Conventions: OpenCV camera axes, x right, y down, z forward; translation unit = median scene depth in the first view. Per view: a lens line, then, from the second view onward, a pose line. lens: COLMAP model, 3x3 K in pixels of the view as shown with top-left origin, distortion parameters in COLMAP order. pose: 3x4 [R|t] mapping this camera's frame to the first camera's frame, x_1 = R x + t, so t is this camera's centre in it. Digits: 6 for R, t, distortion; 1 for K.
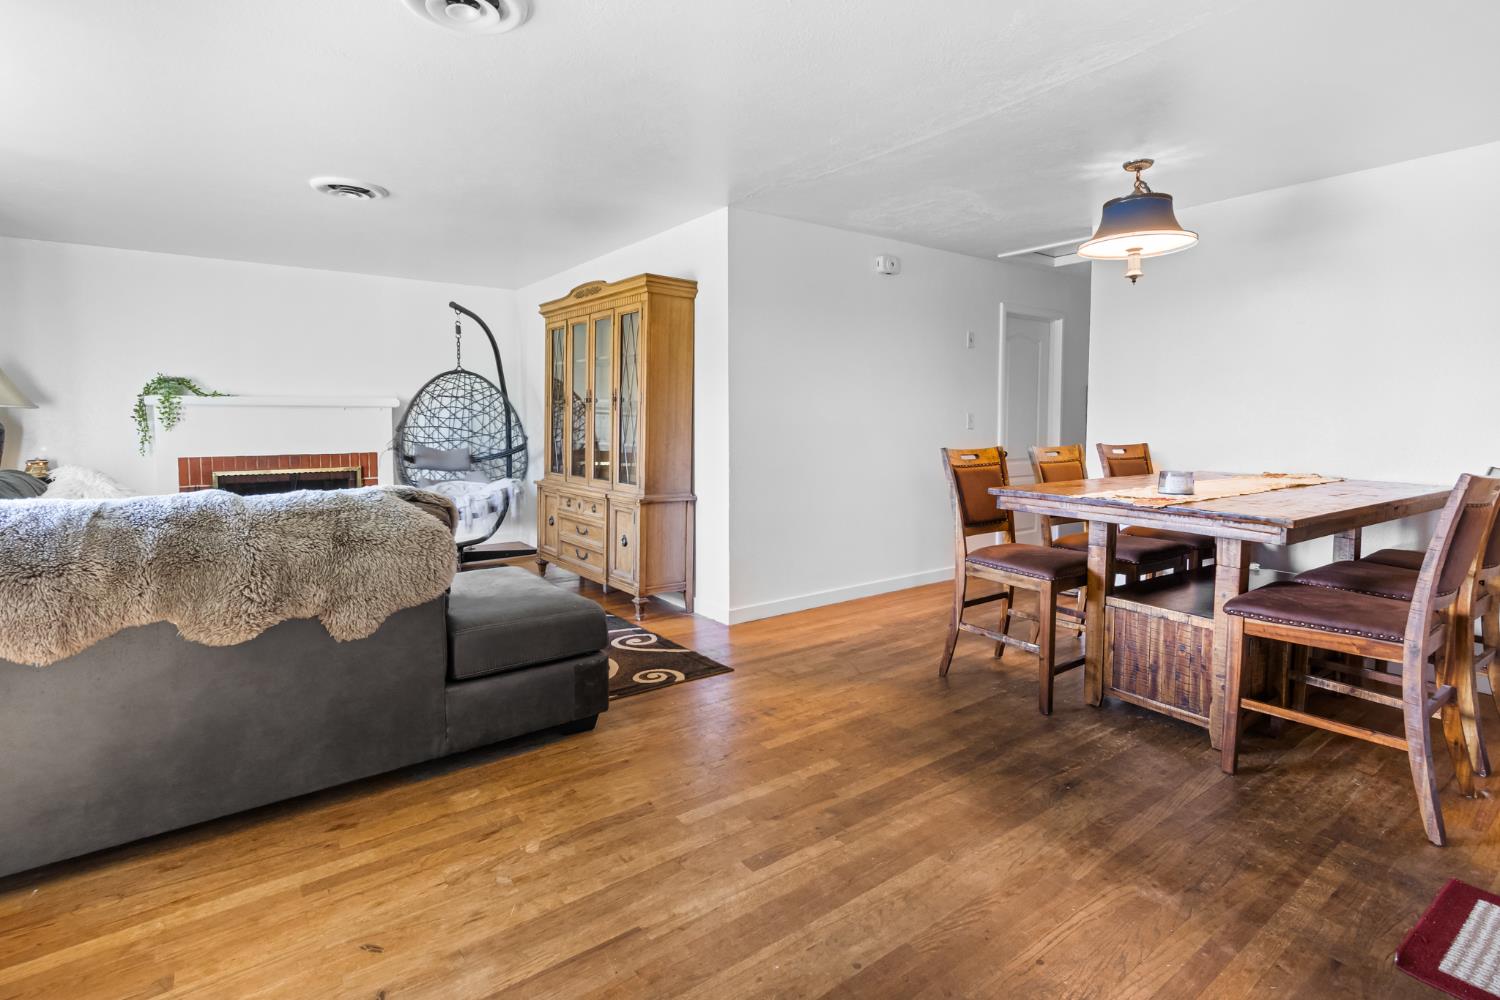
lens RADIAL K [[727.1, 0, 748.6], [0, 727.1, 456.0], [0, 0, 1]] dist [0.001369, 0.000178]
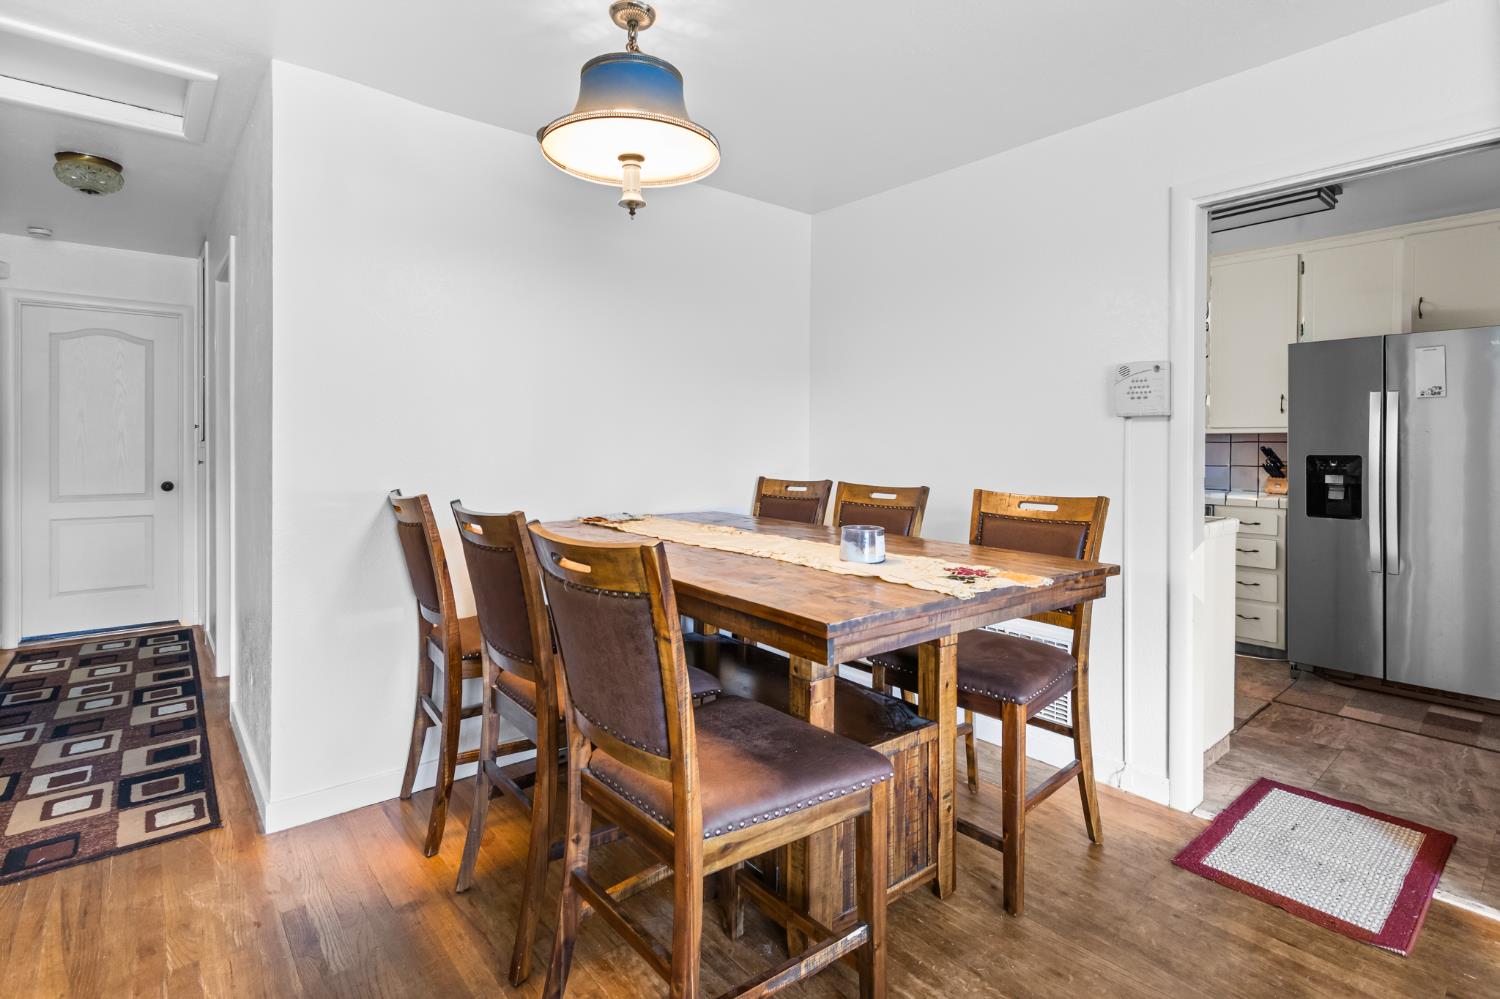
lens RADIAL K [[727.1, 0, 748.6], [0, 727.1, 455.5], [0, 0, 1]] dist [0.001369, 0.000178]
pose [[-0.053144, -0.012854, 0.998504, -0.056944], [0.052574, 0.998494, 0.015652, -0.049909], [-0.997202, 0.053327, -0.052388, 0.956470]]
